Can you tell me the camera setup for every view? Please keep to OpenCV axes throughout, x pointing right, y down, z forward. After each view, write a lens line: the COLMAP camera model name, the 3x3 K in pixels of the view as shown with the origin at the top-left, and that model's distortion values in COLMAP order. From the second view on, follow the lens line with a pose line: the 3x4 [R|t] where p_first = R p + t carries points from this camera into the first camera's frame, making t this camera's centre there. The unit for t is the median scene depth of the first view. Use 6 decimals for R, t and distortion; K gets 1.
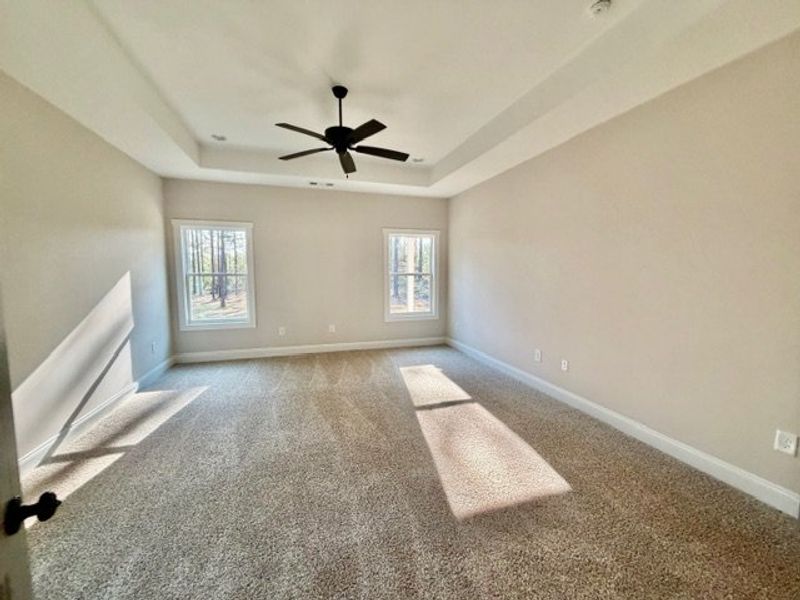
lens RADIAL K [[318.8, 0, 397.6], [0, 318.8, 300.5], [0, 0, 1]] dist [-0.001346, -0.000459]
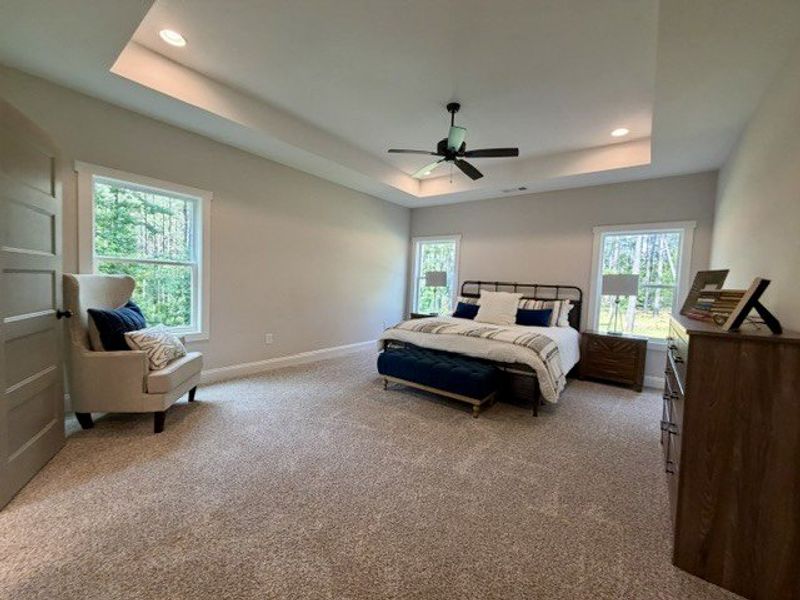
lens RADIAL K [[318.8, 0, 397.6], [0, 318.8, 300.5], [0, 0, 1]] dist [-0.001346, -0.000459]
pose [[0.577864, 0.070733, -0.813062, 0.422330], [-0.115162, 0.993336, 0.004567, 0.020562], [0.807967, 0.090995, 0.582159, 0.160158]]
